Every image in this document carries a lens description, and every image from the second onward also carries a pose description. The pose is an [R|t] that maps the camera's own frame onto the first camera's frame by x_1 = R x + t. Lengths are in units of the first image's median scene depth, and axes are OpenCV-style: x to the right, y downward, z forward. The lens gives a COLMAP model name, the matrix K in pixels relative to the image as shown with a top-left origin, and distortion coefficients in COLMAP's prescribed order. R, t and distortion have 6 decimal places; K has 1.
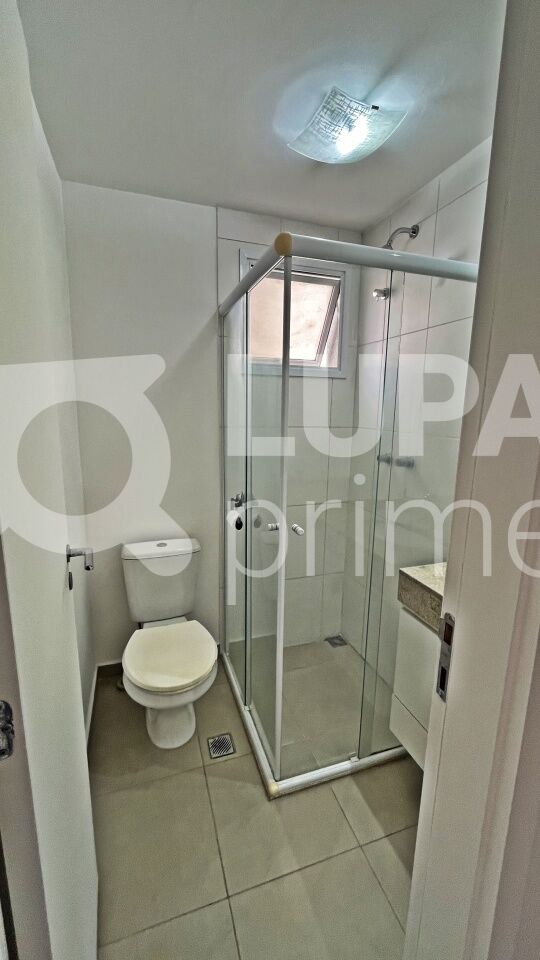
lens RADIAL K [[386.2, 0, 270.0], [0, 386.2, 480.0], [0, 0, 1]] dist [-0.003021, 0.000024]
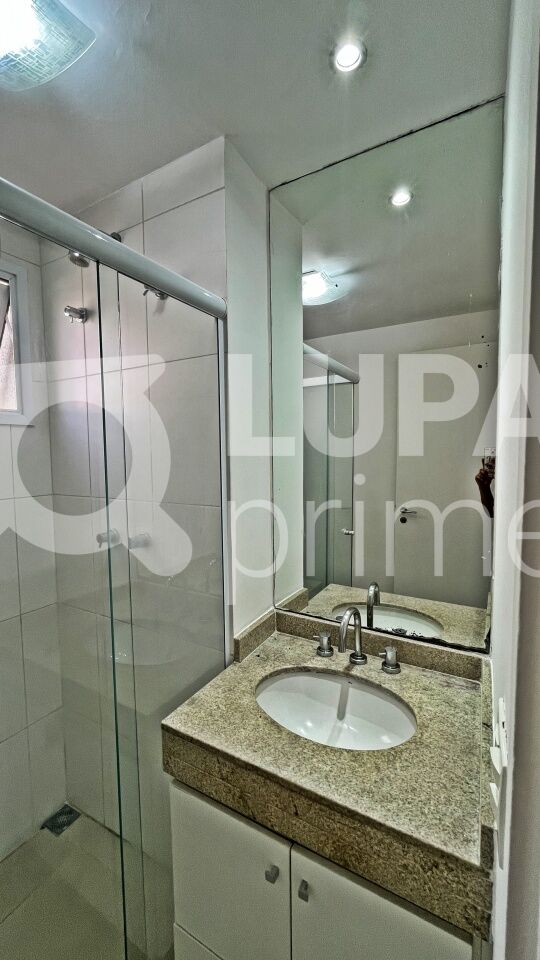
lens RADIAL K [[386.2, 0, 270.0], [0, 386.2, 480.0], [0, 0, 1]] dist [-0.003021, 0.000024]
pose [[0.746569, -0.069277, 0.661692, 0.070761], [0.145985, 0.987384, -0.061335, -0.091679], [-0.649094, 0.142388, 0.747263, 0.323609]]
